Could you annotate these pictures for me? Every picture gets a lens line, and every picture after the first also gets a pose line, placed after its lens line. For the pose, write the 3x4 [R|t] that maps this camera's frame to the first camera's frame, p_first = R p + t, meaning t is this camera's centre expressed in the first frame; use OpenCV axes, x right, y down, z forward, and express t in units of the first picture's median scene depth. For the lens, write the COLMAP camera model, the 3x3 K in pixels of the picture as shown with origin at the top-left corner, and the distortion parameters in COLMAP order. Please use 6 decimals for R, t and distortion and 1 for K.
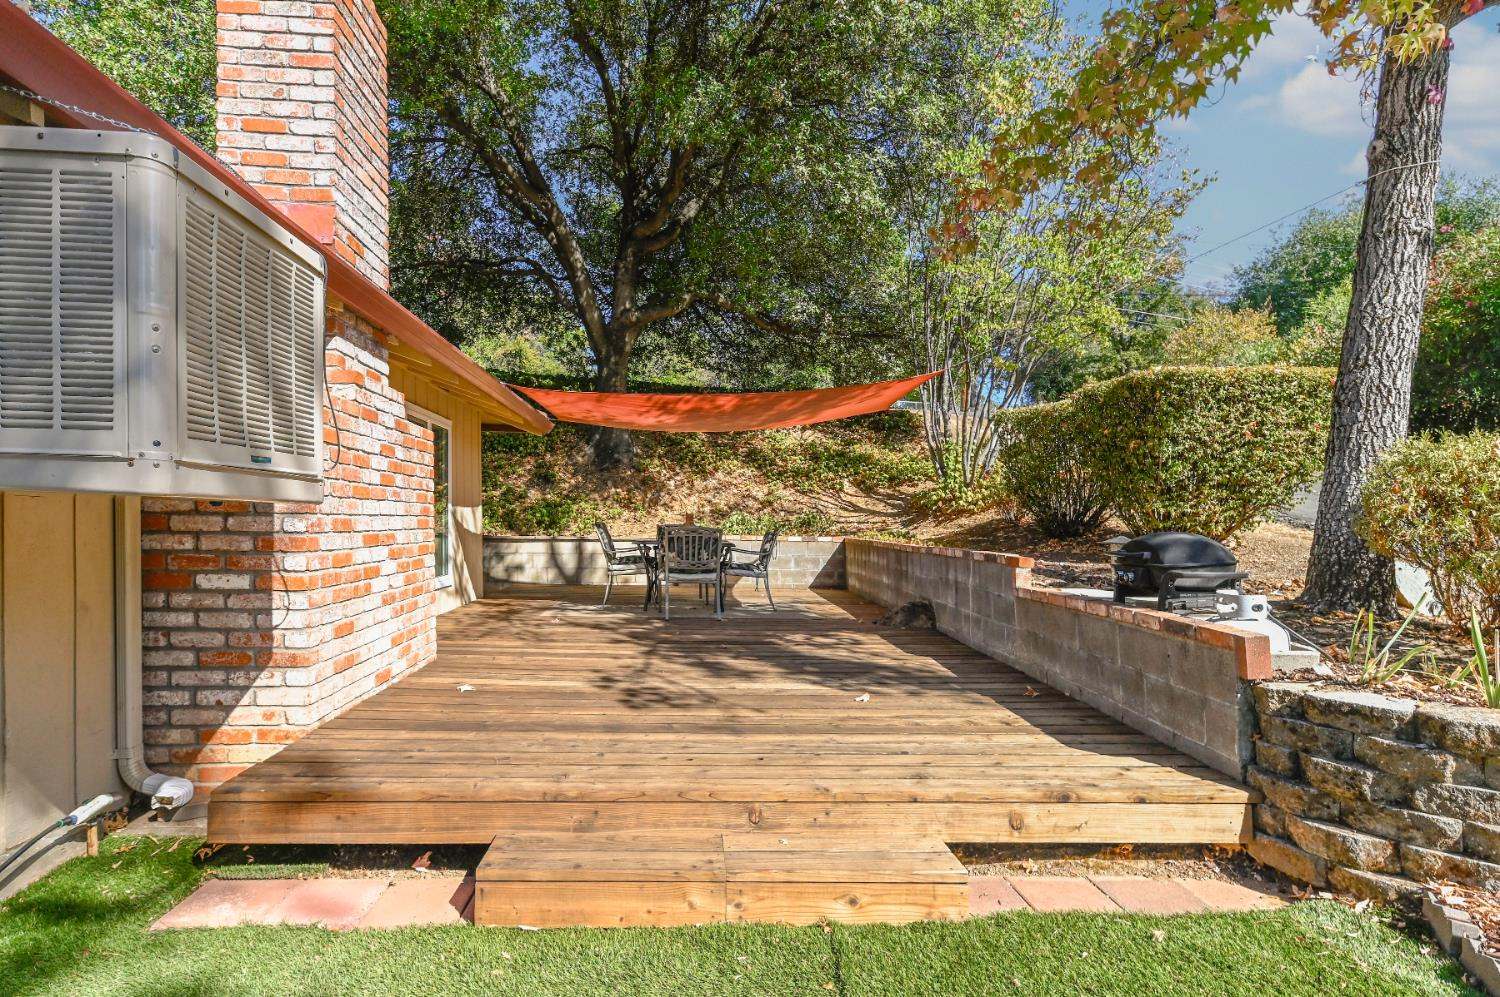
lens RADIAL K [[741.0, 0, 717.4], [0, 741.0, 537.4], [0, 0, 1]] dist [-0.001358, -0.000661]
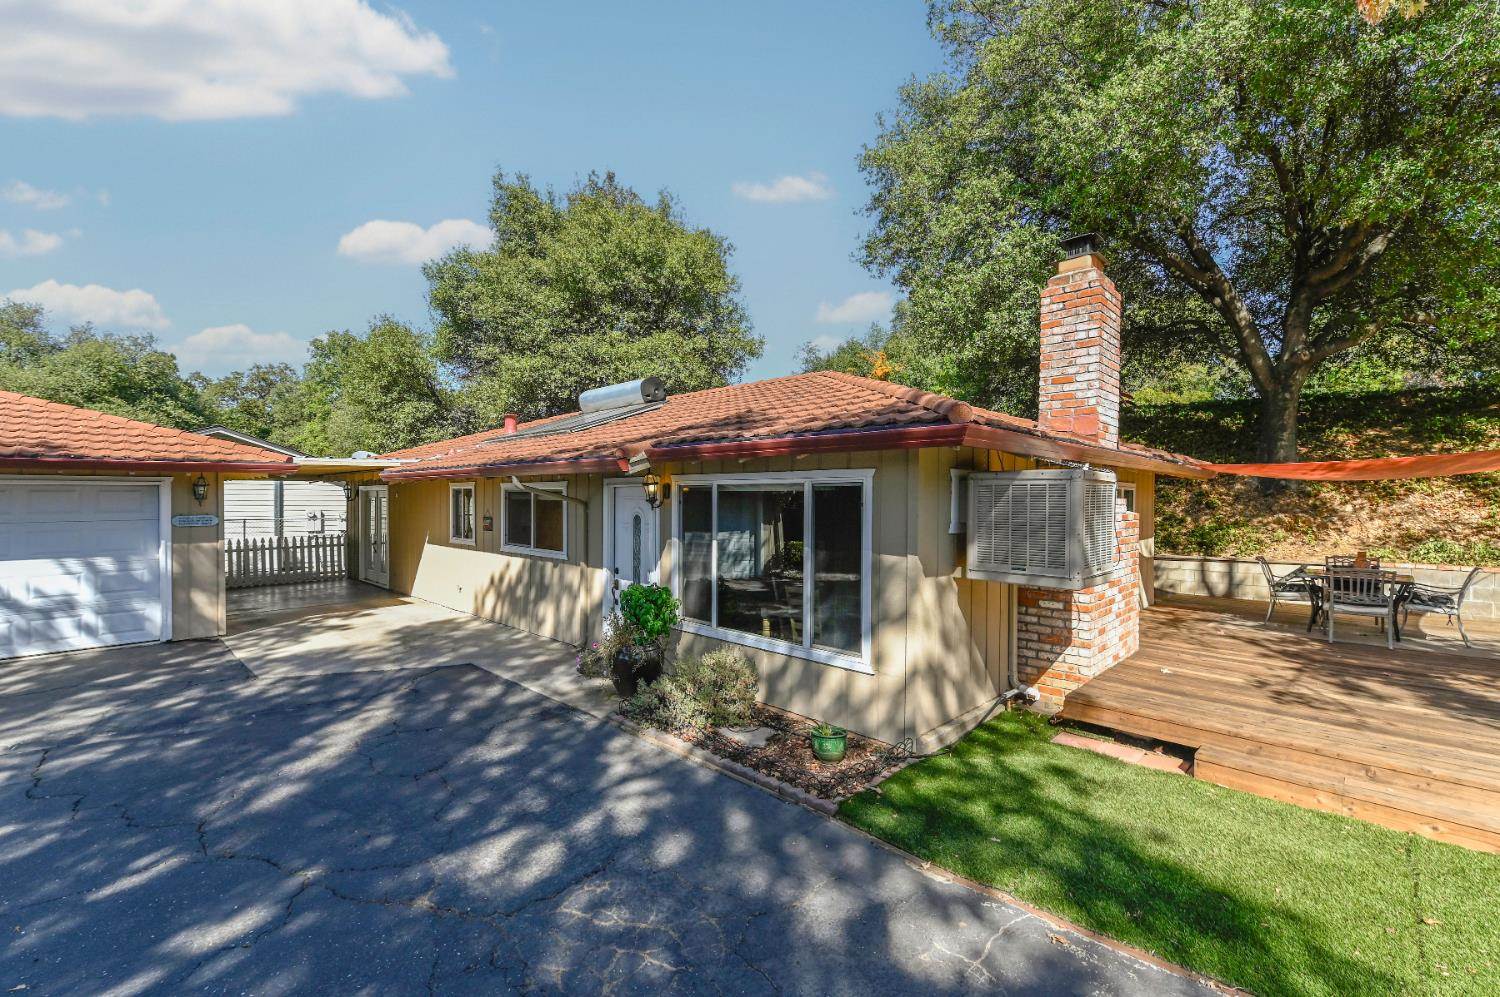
lens RADIAL K [[642.1, 0, 763.2], [0, 642.1, 505.1], [0, 0, 1]] dist [0.010800, -0.000655]
pose [[0.686046, -0.007490, -0.727519, 0.128415], [-0.010887, 0.999729, -0.020558, -0.157381], [0.727477, 0.022024, 0.685779, -0.800591]]
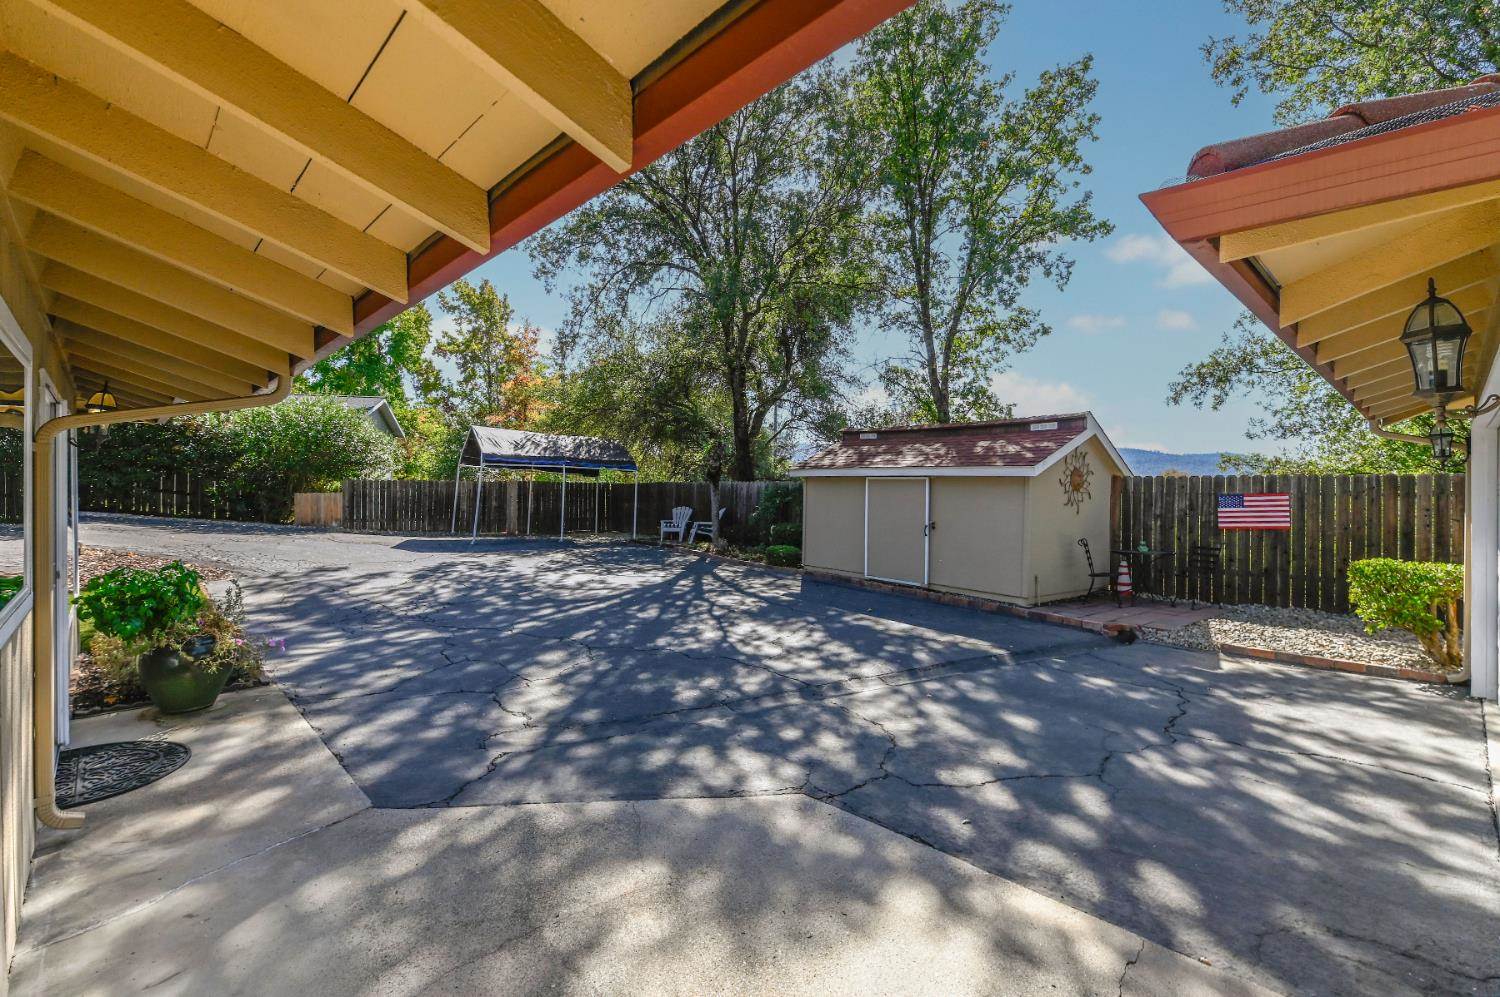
lens RADIAL K [[657.1, 0, 750.0], [0, 657.1, 498.5], [0, 0, 1]] dist [0.031085, -0.000031]
pose [[-0.645074, -0.035015, 0.763317, -3.058901], [0.004921, 0.998738, 0.049974, -0.146502], [-0.764104, 0.035993, -0.644088, 0.114404]]
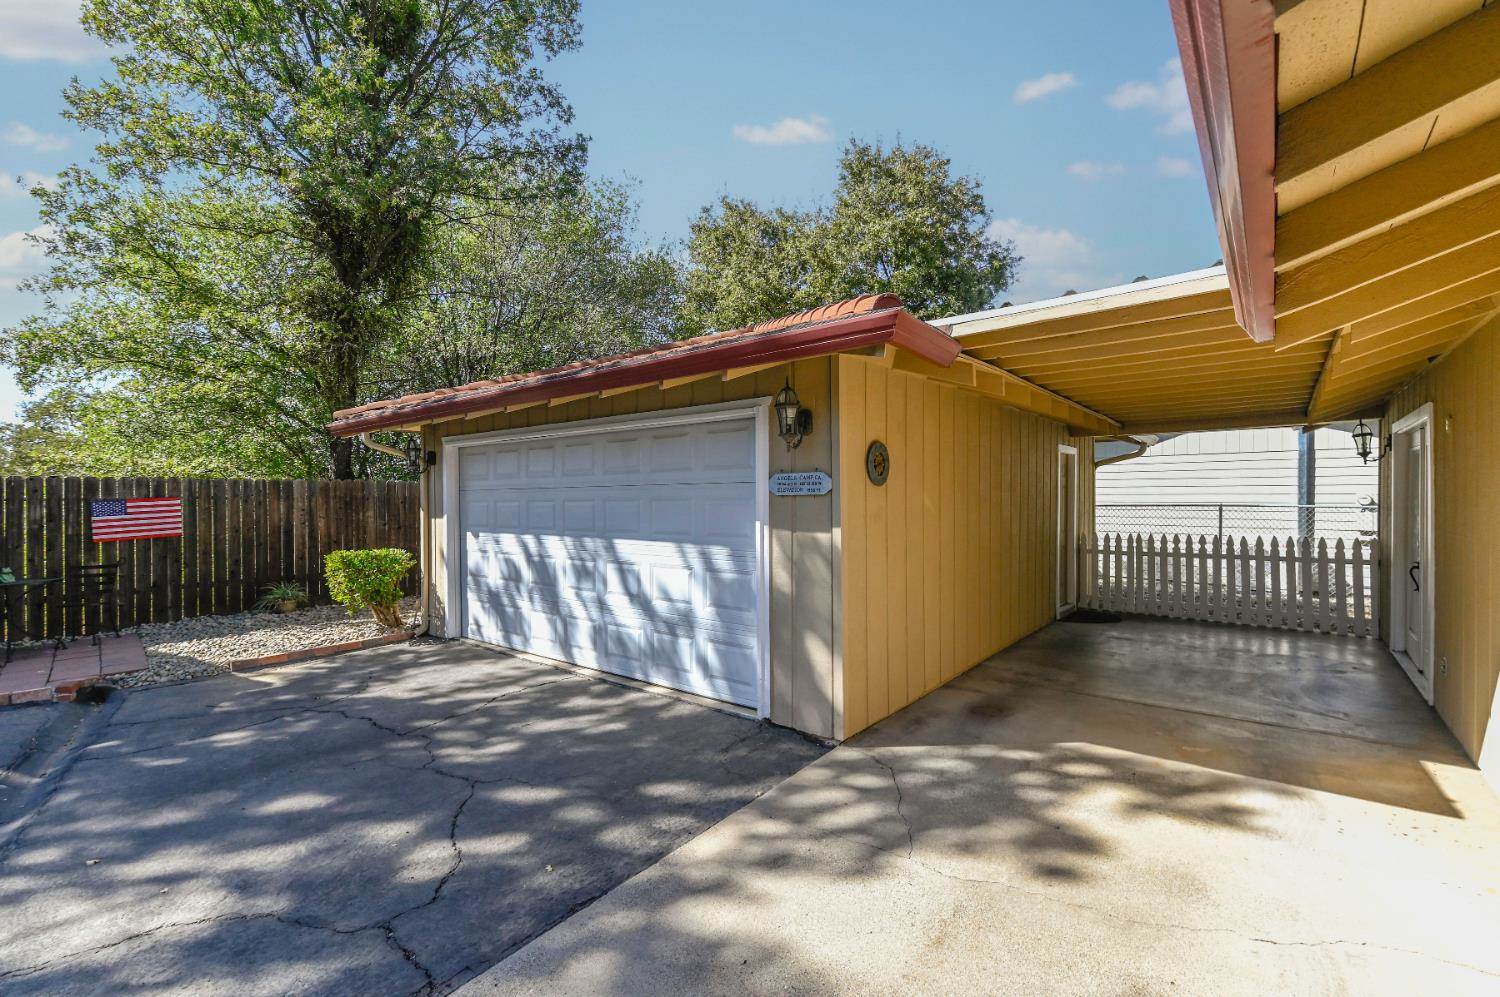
lens RADIAL K [[642.1, 0, 763.2], [0, 642.1, 505.1], [0, 0, 1]] dist [0.010800, -0.000655]
pose [[-0.667583, -0.006811, -0.744504, -2.172272], [-0.029750, 0.999404, 0.017533, -0.107293], [0.743941, 0.033853, -0.667388, -0.000962]]
